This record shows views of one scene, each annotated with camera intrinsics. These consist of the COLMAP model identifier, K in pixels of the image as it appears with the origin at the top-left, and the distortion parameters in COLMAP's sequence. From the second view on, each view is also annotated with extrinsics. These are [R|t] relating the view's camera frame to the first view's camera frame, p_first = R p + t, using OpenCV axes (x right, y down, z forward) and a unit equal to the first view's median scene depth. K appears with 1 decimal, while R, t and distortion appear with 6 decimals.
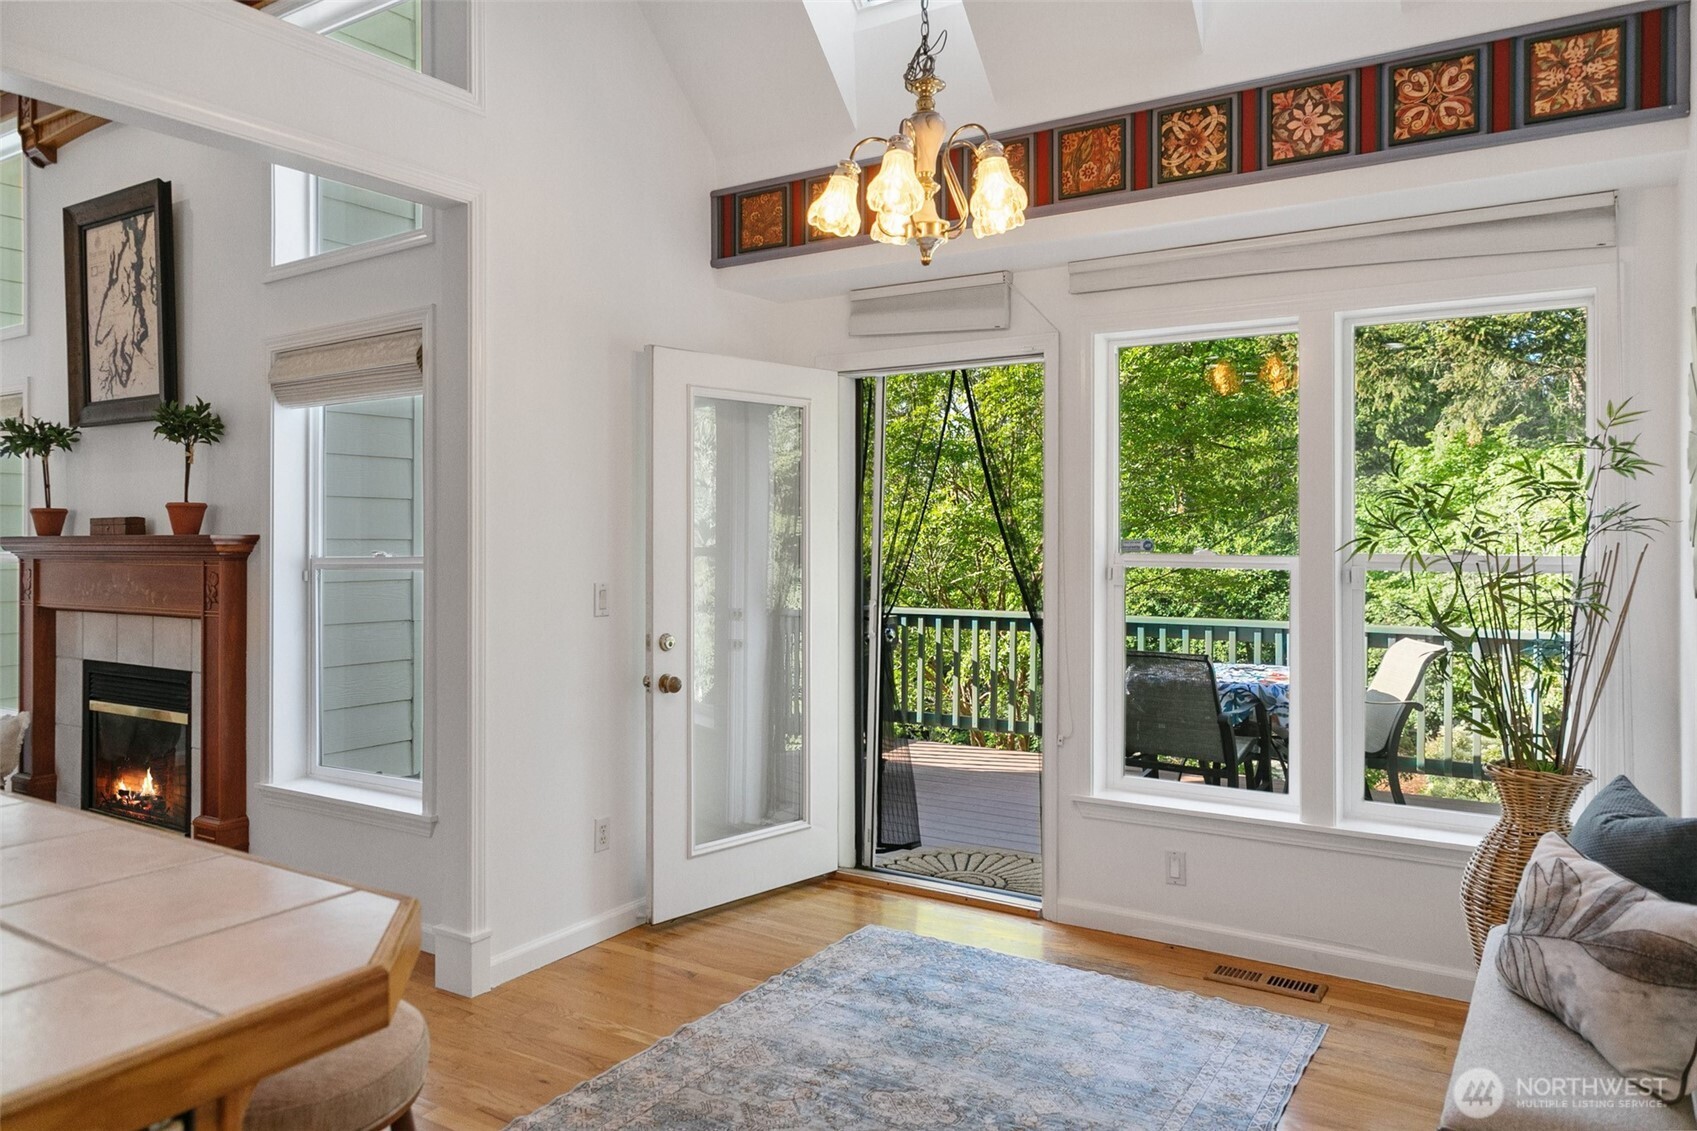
lens RADIAL K [[1170.3, 0, 828.6], [0, 1170.3, 517.3], [0, 0, 1]] dist [0.009212, -0.000108]
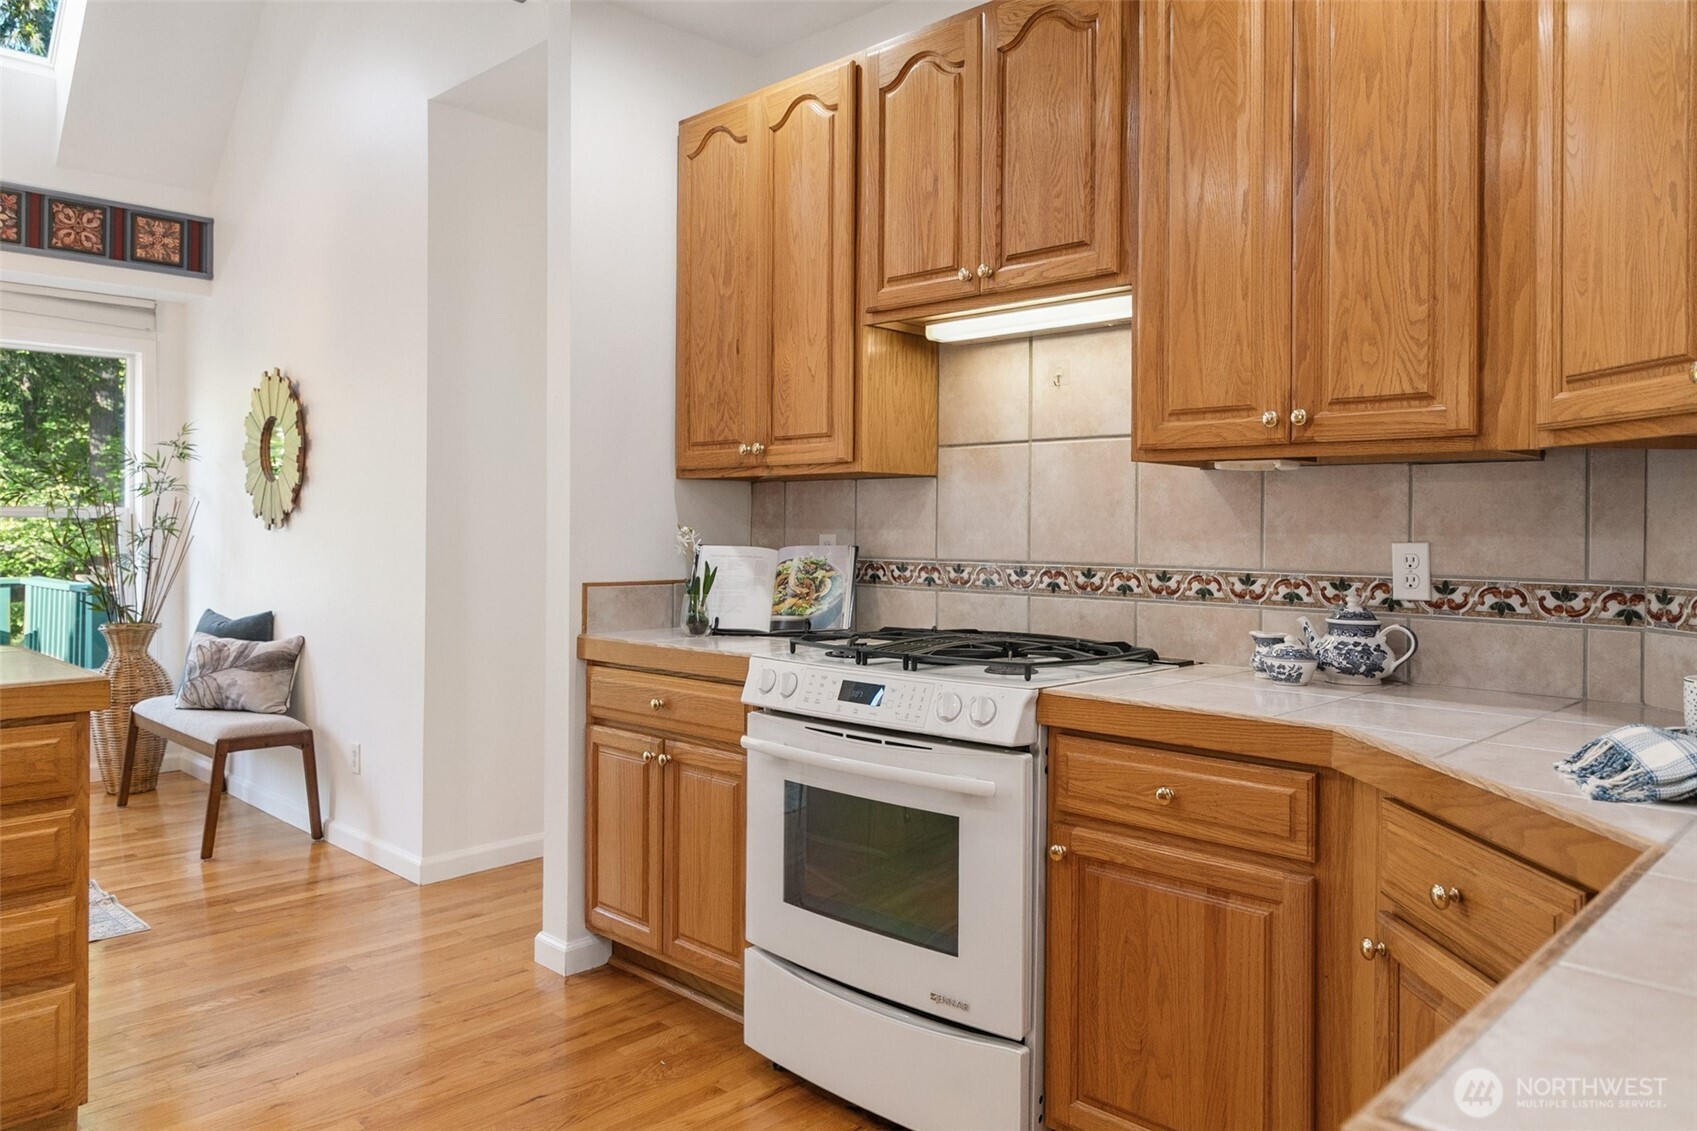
lens RADIAL K [[1170.3, 0, 850.6], [0, 1170.3, 555.3], [0, 0, 1]] dist [0.009212, -0.000108]
pose [[0.203223, -0.025160, 0.978809, -0.921871], [-0.011869, 0.999533, 0.028157, 0.048190], [-0.979060, -0.017340, 0.202830, -0.425068]]
